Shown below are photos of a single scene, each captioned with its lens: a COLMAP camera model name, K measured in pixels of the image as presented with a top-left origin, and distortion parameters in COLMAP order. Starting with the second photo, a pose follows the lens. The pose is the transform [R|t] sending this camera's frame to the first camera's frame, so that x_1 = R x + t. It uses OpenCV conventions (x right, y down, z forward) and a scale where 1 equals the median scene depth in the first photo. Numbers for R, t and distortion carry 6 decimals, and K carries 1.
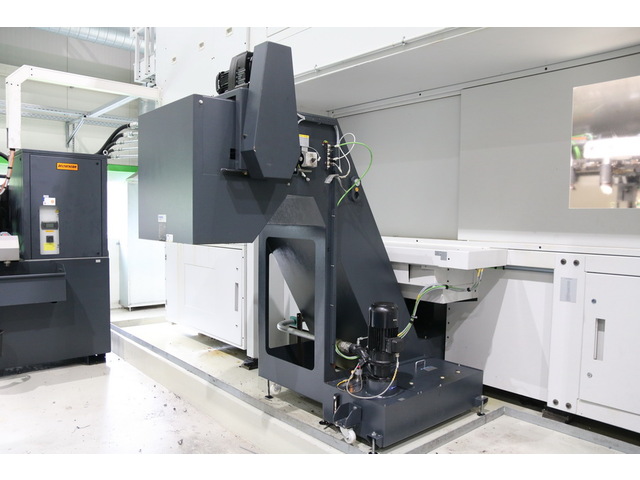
lens RADIAL K [[504.7, 0, 317.5], [0, 504.7, 249.5], [0, 0, 1]] dist [-0.087775, 0.060266]
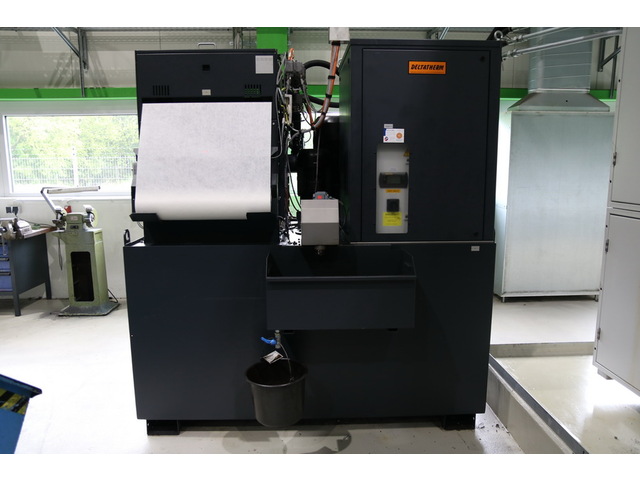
lens RADIAL K [[504.7, 0, 317.5], [0, 504.7, 249.5], [0, 0, 1]] dist [-0.087775, 0.060266]
pose [[0.780099, 0.086669, -0.619624, -0.257047], [-0.023552, 0.993725, 0.109344, -0.031689], [0.625212, -0.070706, 0.777245, 0.511916]]
